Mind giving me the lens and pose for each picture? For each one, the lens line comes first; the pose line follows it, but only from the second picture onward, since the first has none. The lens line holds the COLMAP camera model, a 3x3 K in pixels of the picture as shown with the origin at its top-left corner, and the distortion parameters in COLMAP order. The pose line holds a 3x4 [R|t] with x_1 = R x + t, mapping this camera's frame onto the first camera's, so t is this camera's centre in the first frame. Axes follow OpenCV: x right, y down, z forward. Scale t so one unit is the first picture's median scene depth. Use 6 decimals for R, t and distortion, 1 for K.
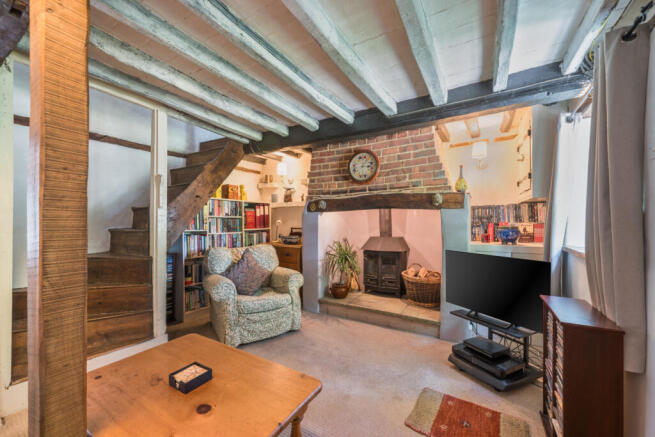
lens RADIAL K [[257.5, 0, 327.4], [0, 257.5, 221.3], [0, 0, 1]] dist [-0.001155, 0.000153]
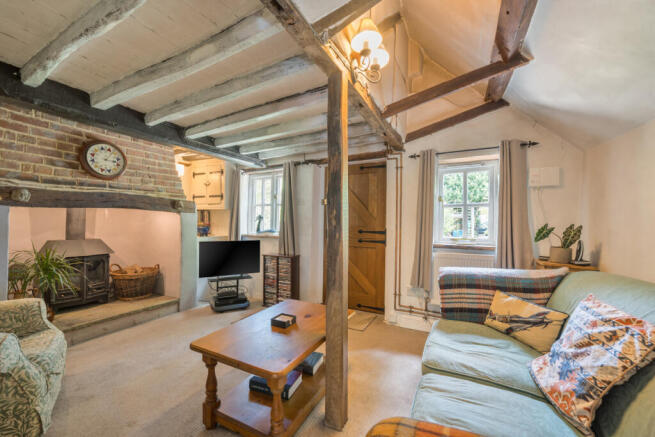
lens RADIAL K [[257.5, 0, 328.4], [0, 257.5, 217.8], [0, 0, 1]] dist [-0.001155, 0.000153]
pose [[-0.072775, 0.018505, 0.997177, -0.744199], [-0.006493, 0.999798, -0.019027, -0.000196], [-0.997327, -0.007860, -0.072640, 0.274277]]
